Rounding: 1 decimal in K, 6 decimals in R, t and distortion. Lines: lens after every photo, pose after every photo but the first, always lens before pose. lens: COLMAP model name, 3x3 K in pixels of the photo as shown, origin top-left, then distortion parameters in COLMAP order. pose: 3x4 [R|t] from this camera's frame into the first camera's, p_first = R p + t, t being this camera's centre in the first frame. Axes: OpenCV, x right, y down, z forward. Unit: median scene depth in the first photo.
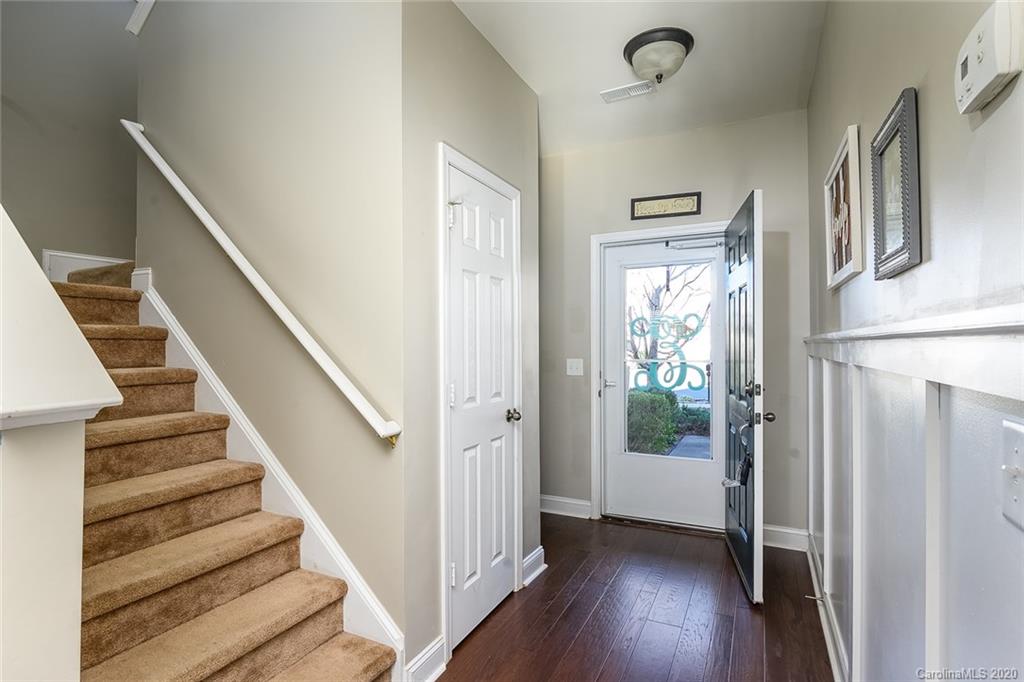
lens RADIAL K [[505.9, 0, 514.8], [0, 505.9, 332.7], [0, 0, 1]] dist [-0.012042, -0.003282]
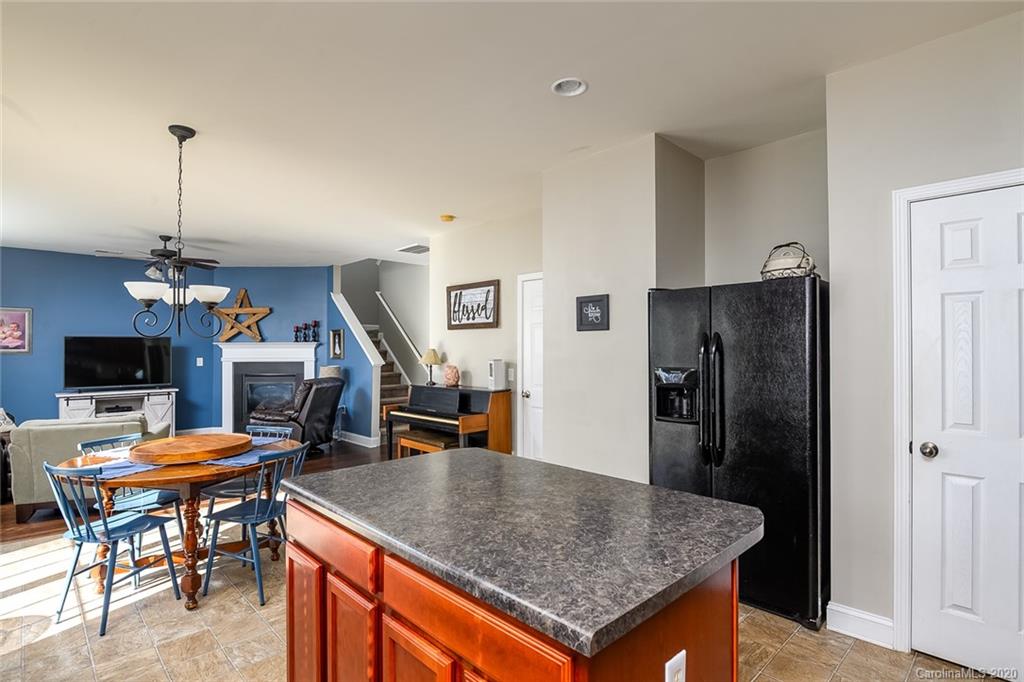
lens RADIAL K [[505.9, 0, 516.3], [0, 505.9, 342.7], [0, 0, 1]] dist [-0.012042, -0.003282]
pose [[0.943700, -0.003315, -0.330785, 0.978228], [0.007405, 0.999911, 0.011106, -0.067449], [0.330719, -0.012930, 0.943641, -1.495368]]
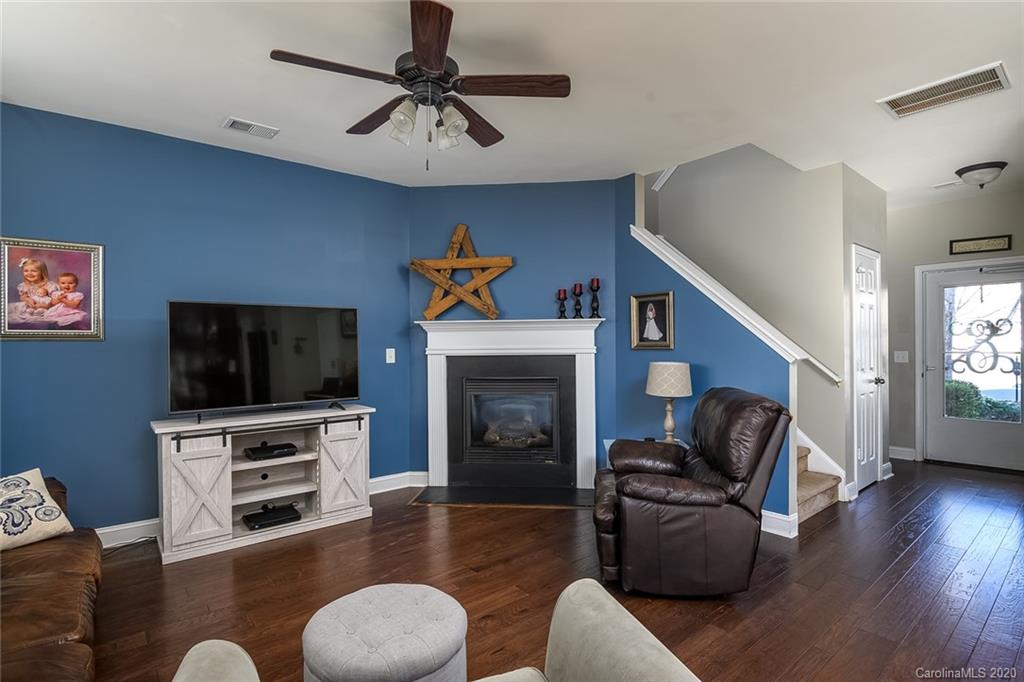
lens RADIAL K [[505.9, 0, 521.7], [0, 505.9, 339.6], [0, 0, 1]] dist [-0.012042, -0.003282]
pose [[0.914842, -0.006878, -0.403753, -0.327010], [0.014051, 0.999792, 0.014808, -0.020052], [0.403567, -0.019220, 0.914748, -0.841612]]
